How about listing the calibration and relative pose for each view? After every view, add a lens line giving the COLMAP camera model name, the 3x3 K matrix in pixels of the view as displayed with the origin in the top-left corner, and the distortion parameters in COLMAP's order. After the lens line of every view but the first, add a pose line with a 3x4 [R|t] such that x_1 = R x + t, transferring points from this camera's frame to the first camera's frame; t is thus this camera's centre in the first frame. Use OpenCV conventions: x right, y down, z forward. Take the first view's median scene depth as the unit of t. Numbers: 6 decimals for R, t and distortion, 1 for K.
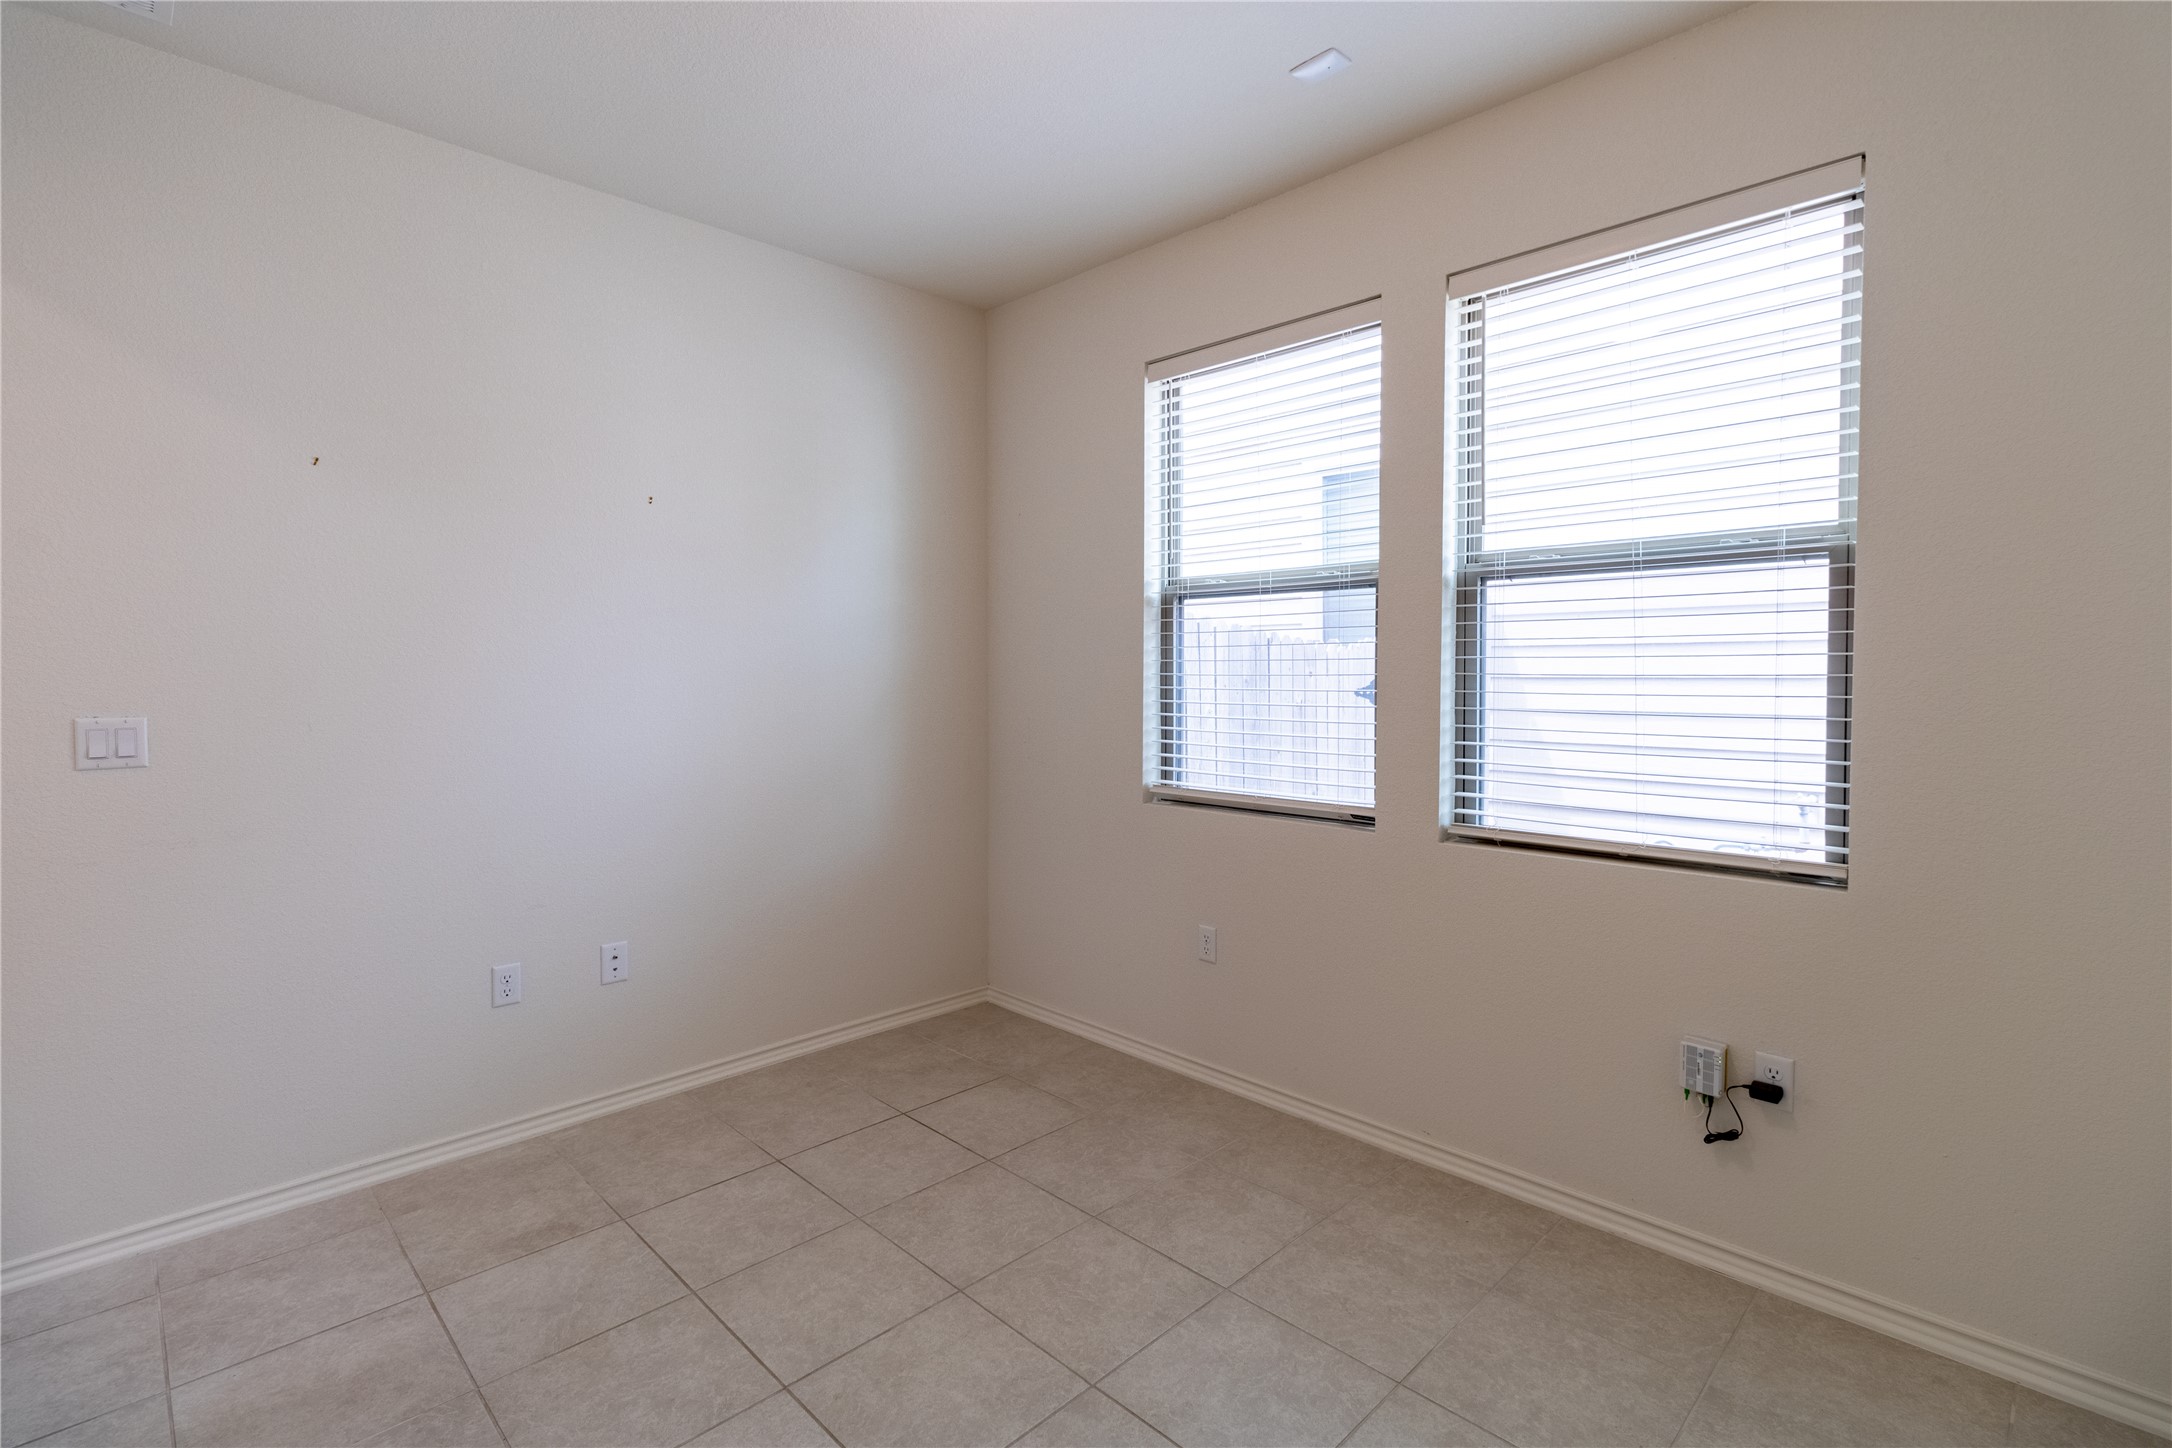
lens RADIAL K [[1003.0, 0, 1097.3], [0, 1003.0, 691.6], [0, 0, 1]] dist [0.001961, 0.000760]
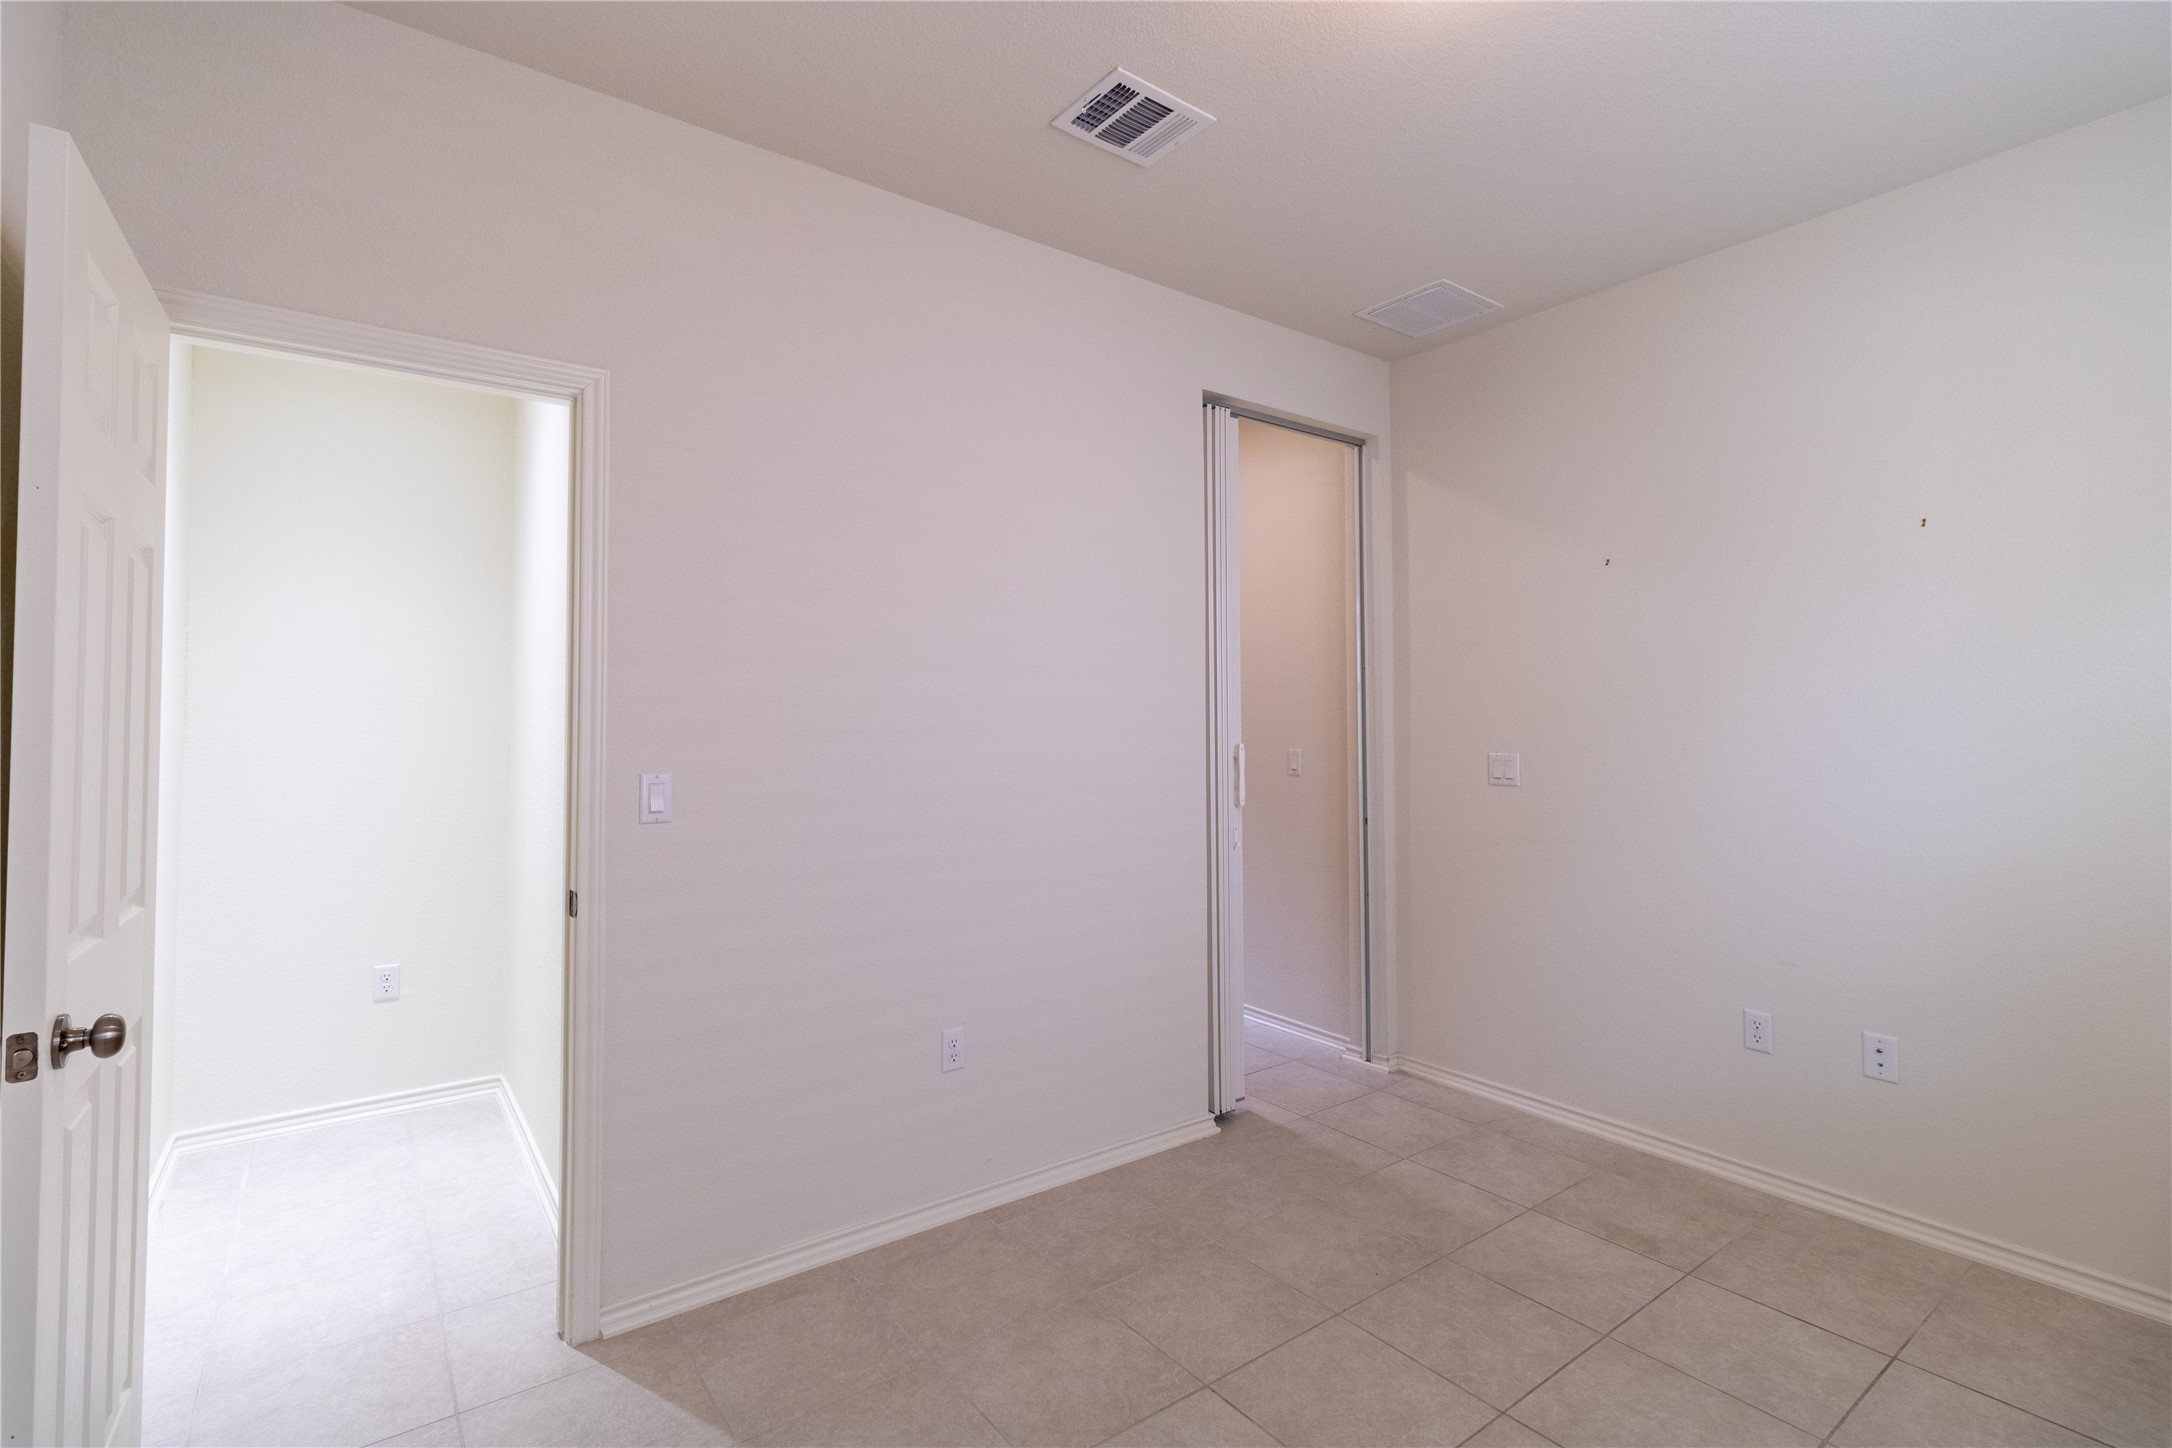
lens RADIAL K [[1003.0, 0, 1097.3], [0, 1003.0, 691.6], [0, 0, 1]] dist [0.001961, 0.000760]
pose [[-0.136556, -0.027460, -0.990252, 0.619104], [-0.021709, 0.999459, -0.024722, -0.016186], [0.990394, 0.018122, -0.137078, 0.549201]]
